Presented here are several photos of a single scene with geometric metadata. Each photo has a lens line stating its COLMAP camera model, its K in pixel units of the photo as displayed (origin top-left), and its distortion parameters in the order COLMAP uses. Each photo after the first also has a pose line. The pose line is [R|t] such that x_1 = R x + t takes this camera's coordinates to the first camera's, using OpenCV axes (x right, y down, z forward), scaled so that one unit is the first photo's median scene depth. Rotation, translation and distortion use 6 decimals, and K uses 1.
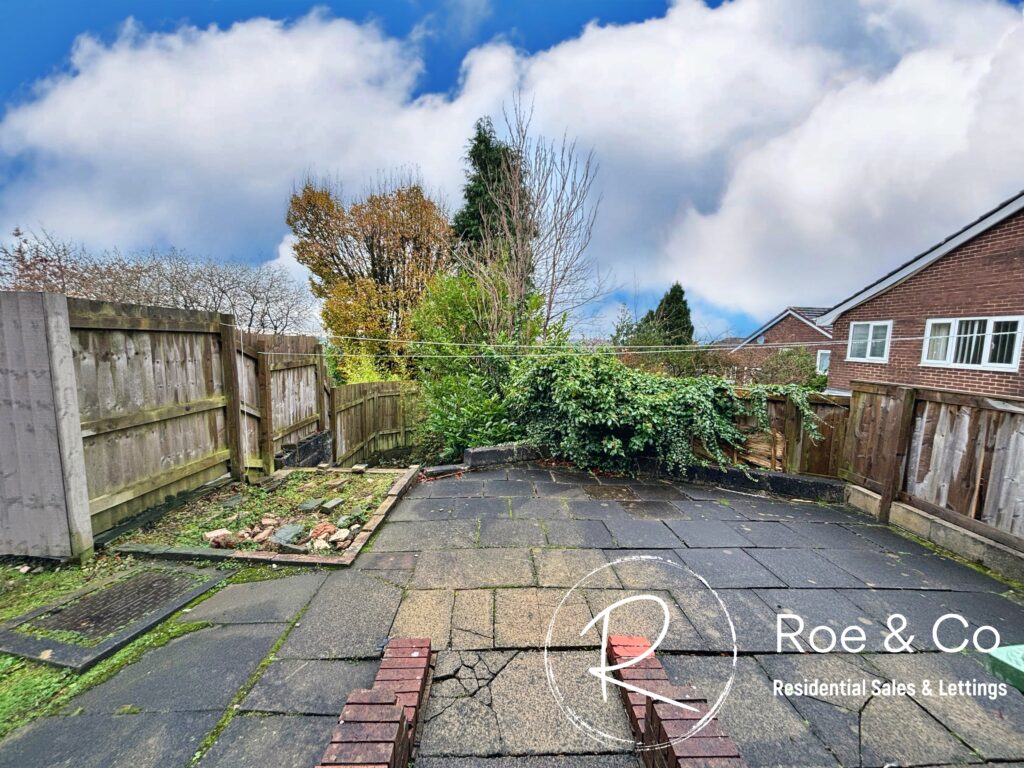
lens RADIAL K [[412.0, 0, 511.2], [0, 412.0, 387.4], [0, 0, 1]] dist [-0.003479, 0.001440]
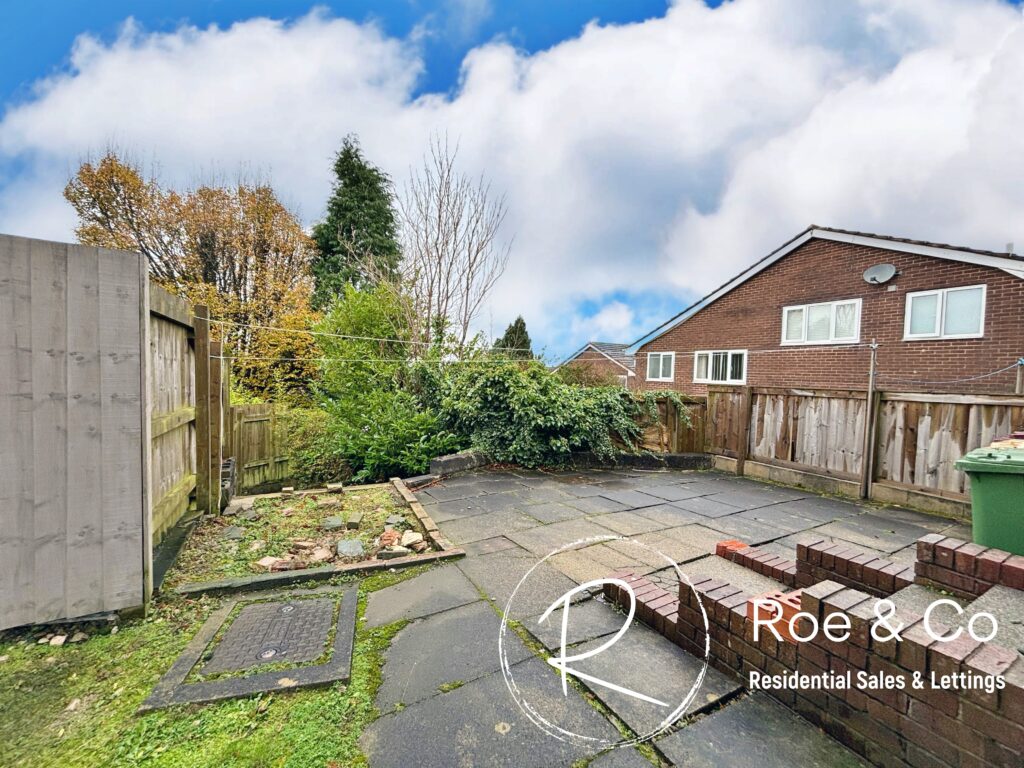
lens RADIAL K [[412.0, 0, 507.8], [0, 412.0, 390.5], [0, 0, 1]] dist [-0.003479, 0.001440]
pose [[0.890328, -0.011426, 0.455177, -0.440394], [0.041012, 0.997634, -0.055177, 0.049577], [-0.453469, 0.067794, 0.888690, 0.007093]]
